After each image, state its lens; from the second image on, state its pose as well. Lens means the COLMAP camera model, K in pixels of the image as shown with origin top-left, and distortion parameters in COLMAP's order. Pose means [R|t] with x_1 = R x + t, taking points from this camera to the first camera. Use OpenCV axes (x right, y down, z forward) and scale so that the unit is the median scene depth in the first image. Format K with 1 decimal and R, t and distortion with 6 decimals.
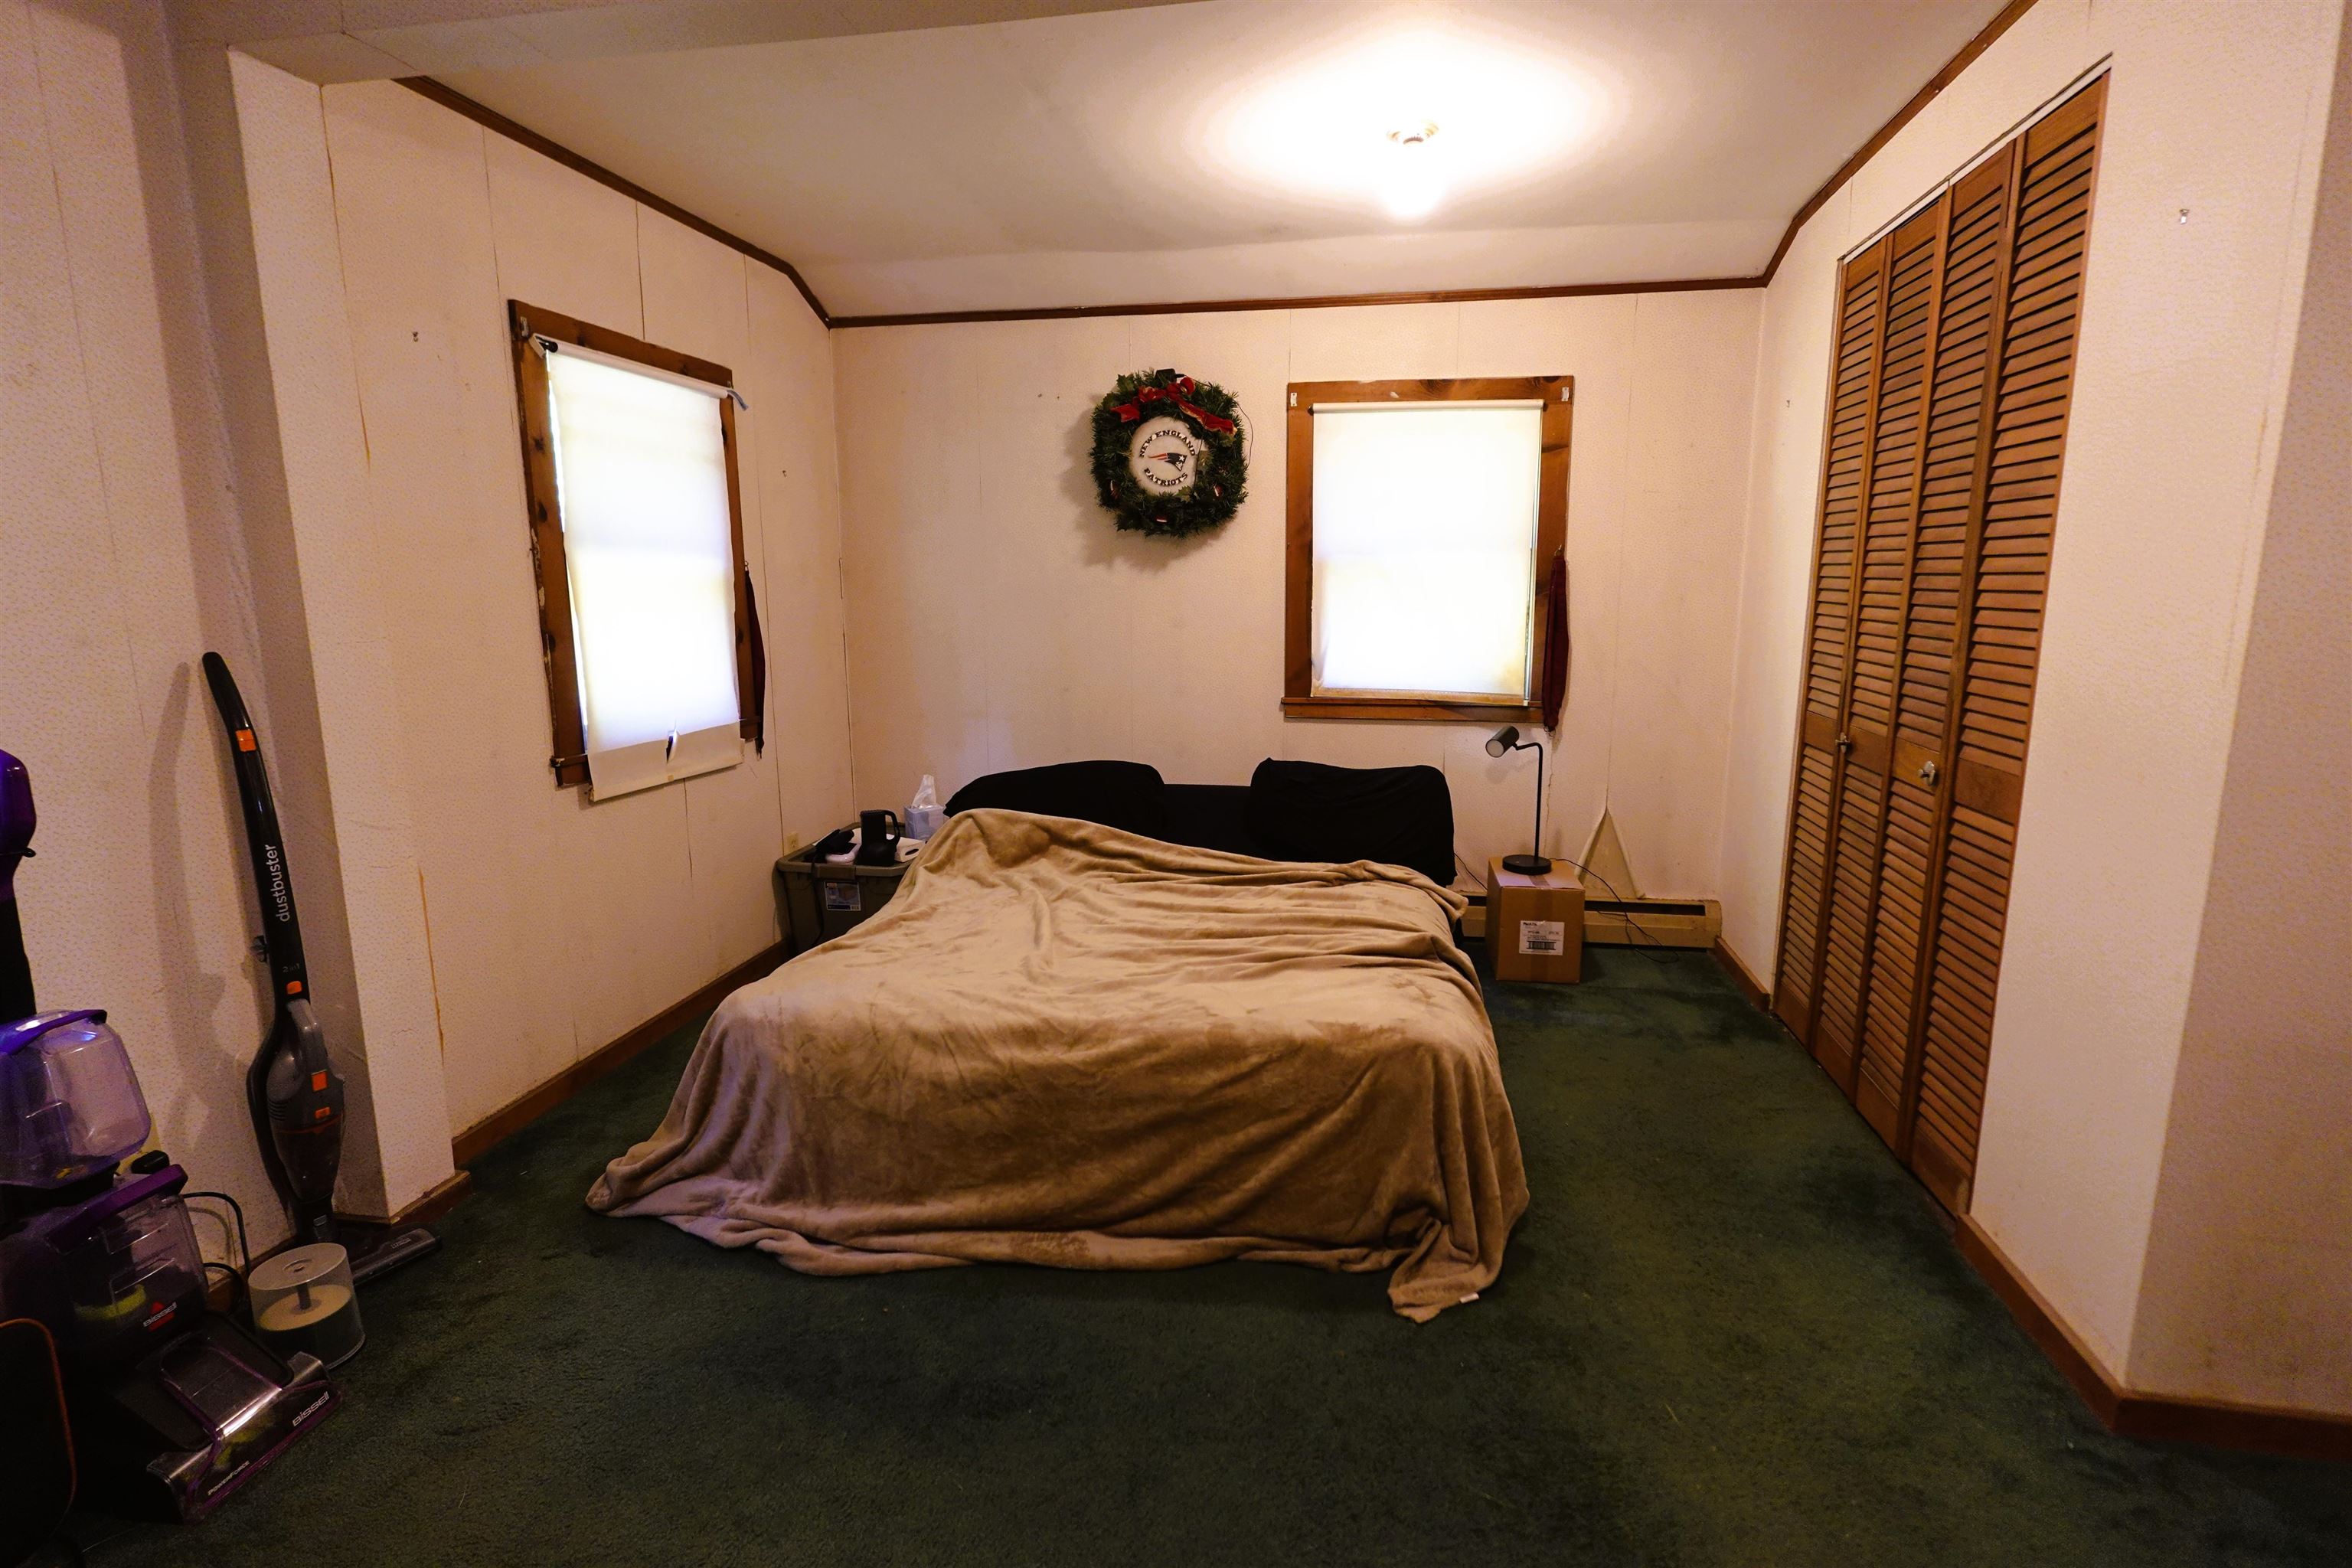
lens RADIAL K [[1180.5, 0, 1180.1], [0, 1180.5, 781.9], [0, 0, 1]] dist [-0.001779, -0.001559]
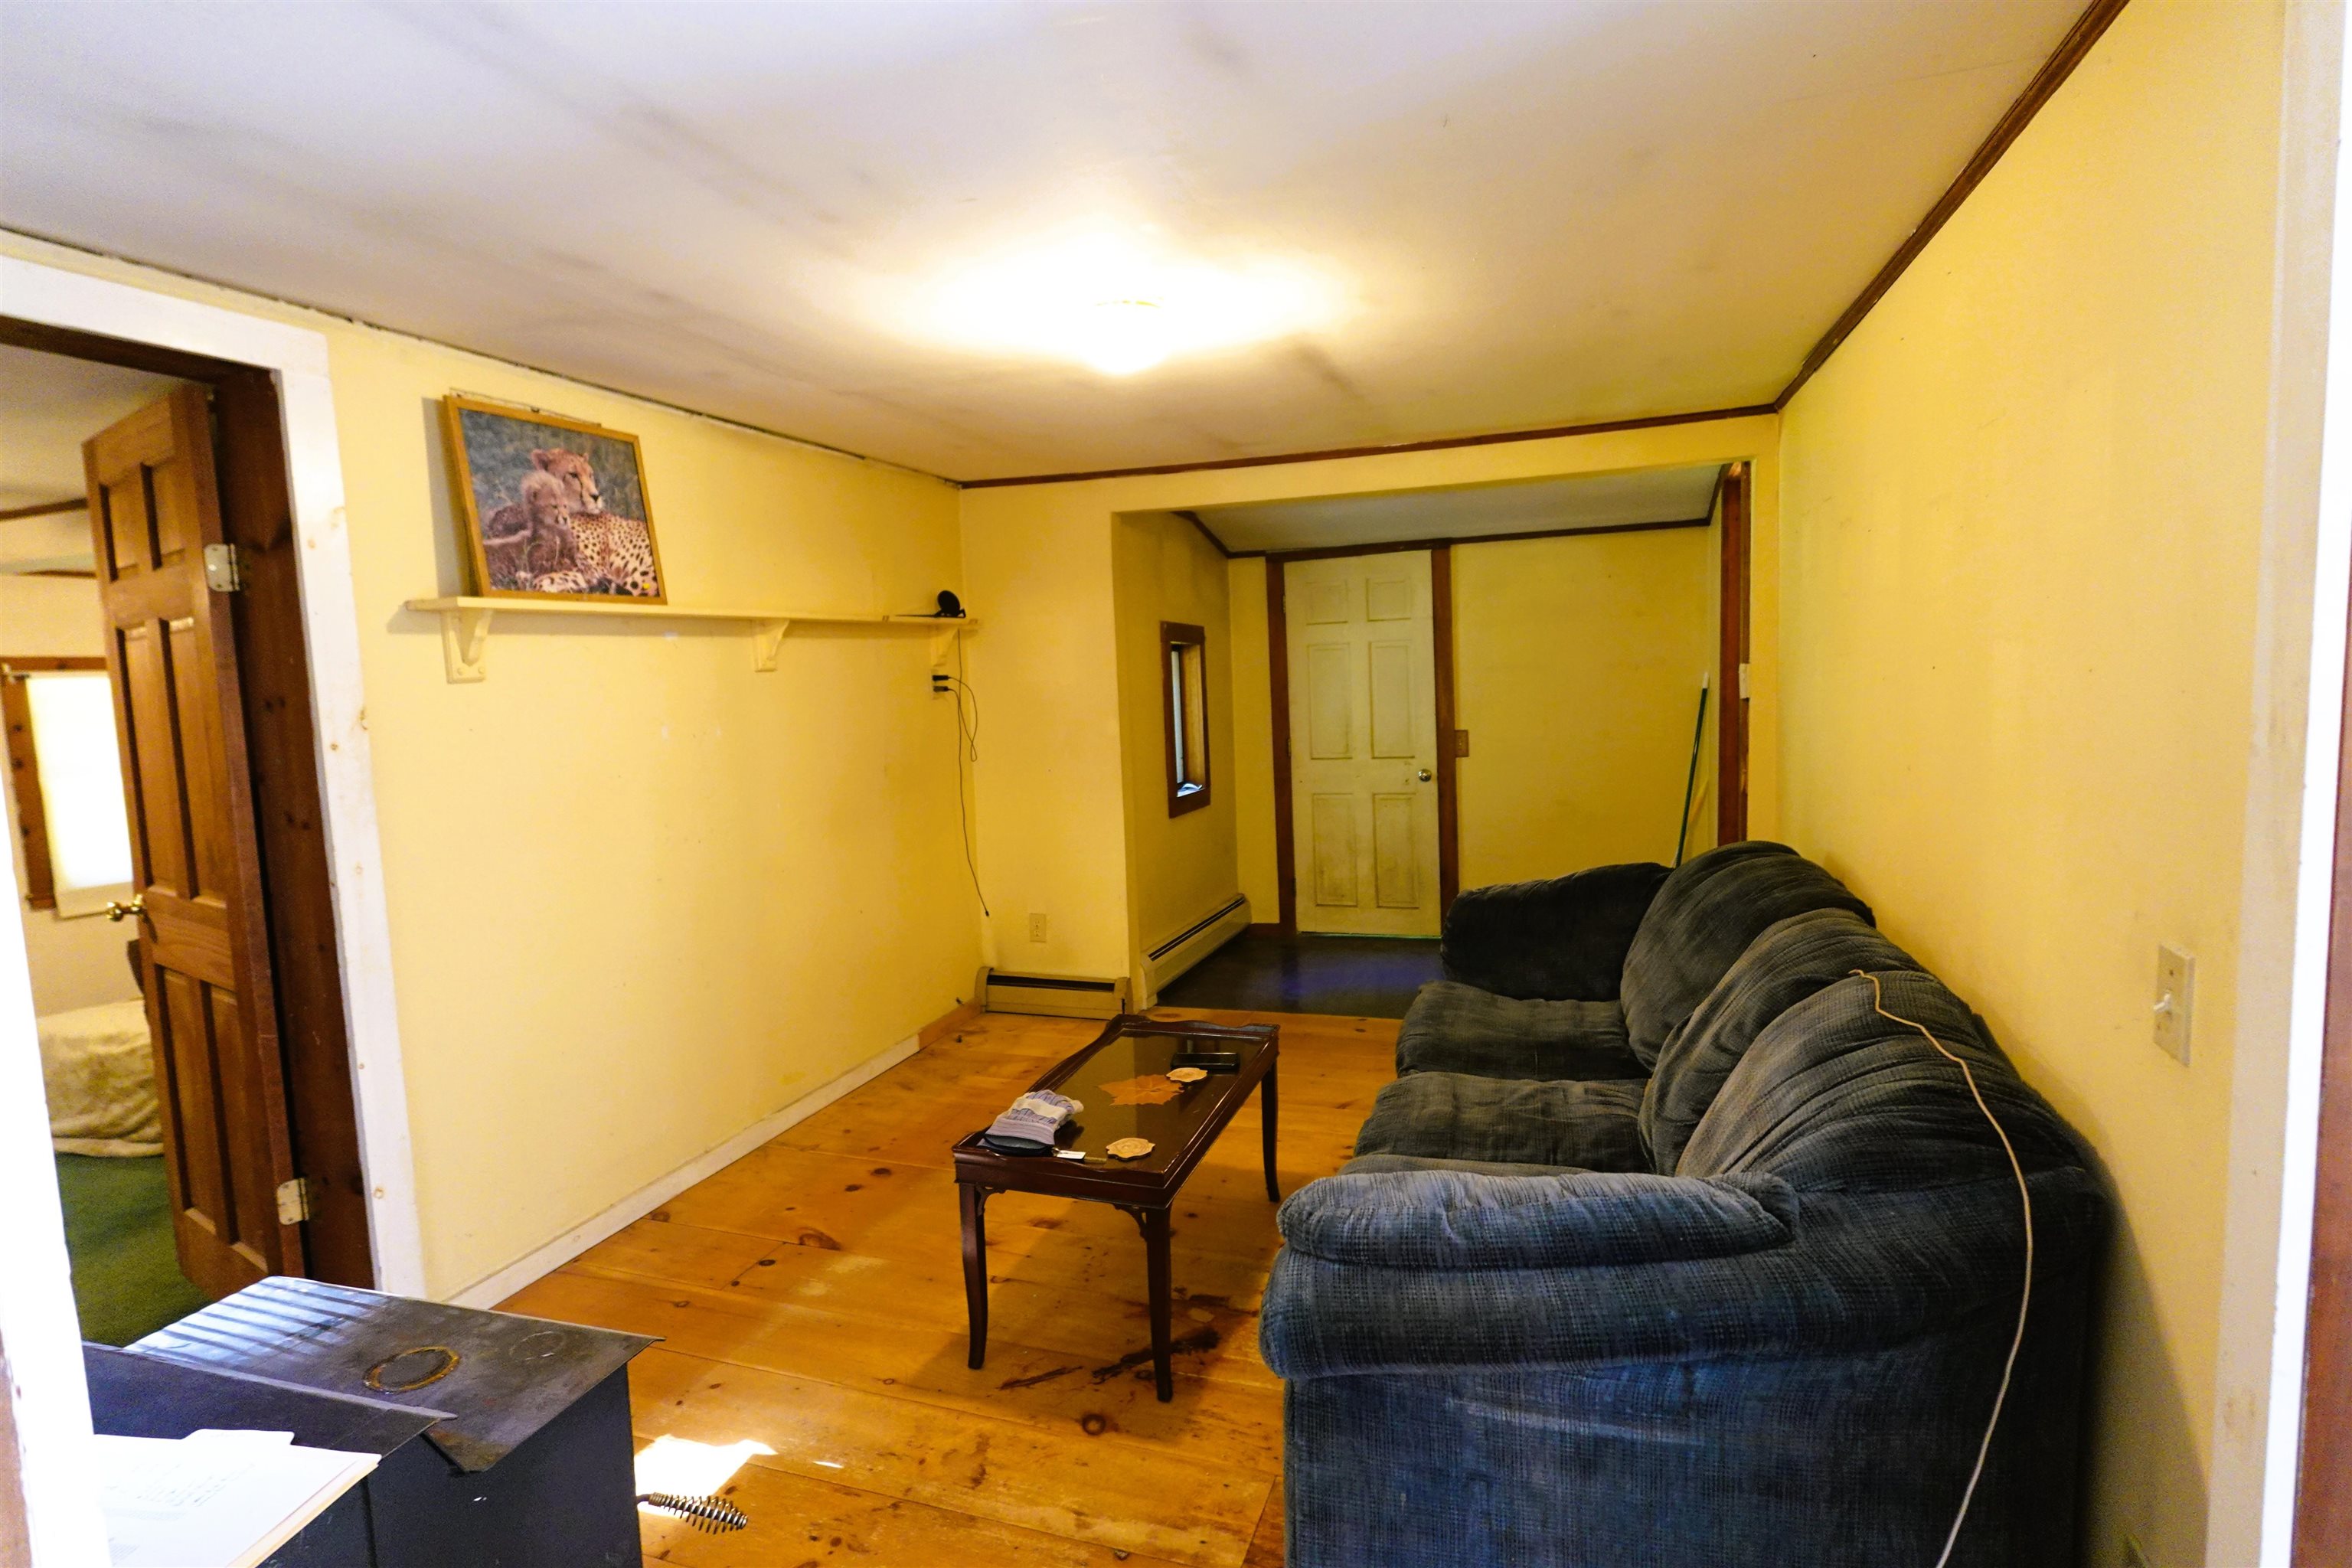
lens RADIAL K [[1178.8, 0, 1169.7], [0, 1178.8, 784.2], [0, 0, 1]] dist [-0.000503, -0.000275]
pose [[0.988223, -0.021722, -0.151472, 1.523229], [0.010286, 0.997064, -0.075878, -0.034504], [0.152675, 0.073427, 0.985545, -0.553042]]
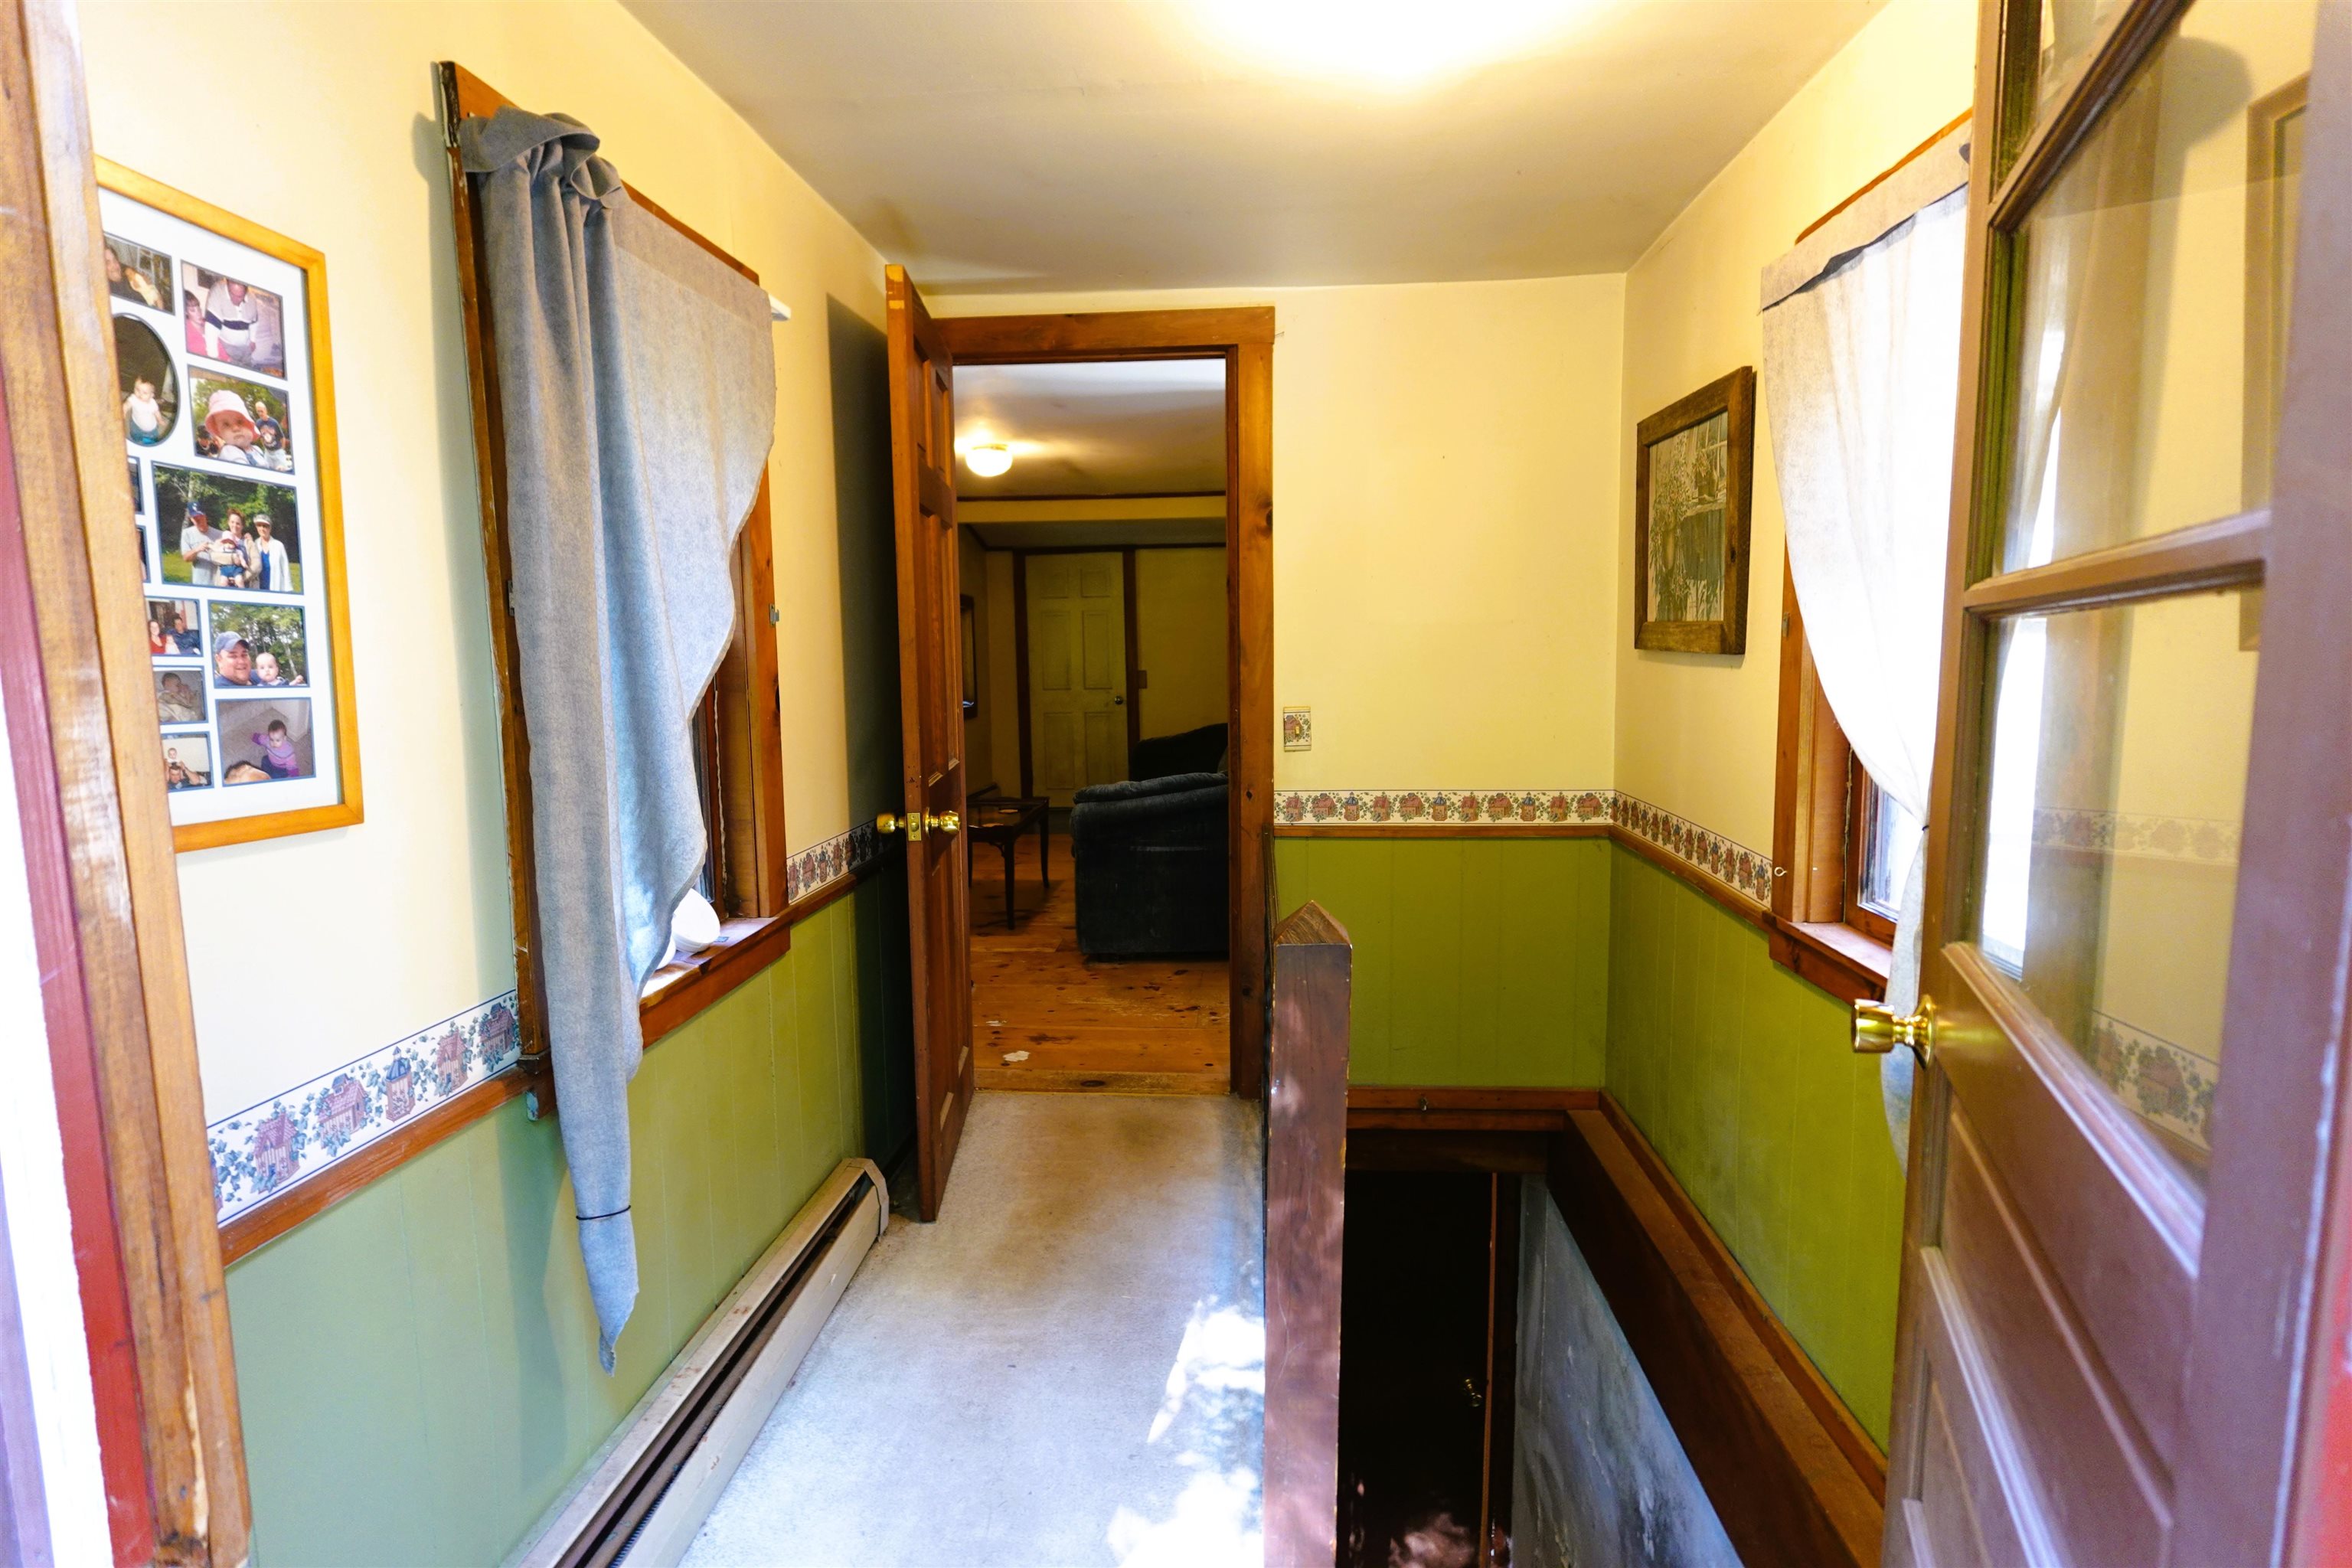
lens RADIAL K [[1180.5, 0, 1180.1], [0, 1180.5, 781.9], [0, 0, 1]] dist [-0.001779, -0.001559]
pose [[0.992907, -0.023200, 0.116606, 1.438501], [0.029708, 0.998078, -0.054393, 0.203109], [-0.115120, 0.057471, 0.991688, -1.627951]]
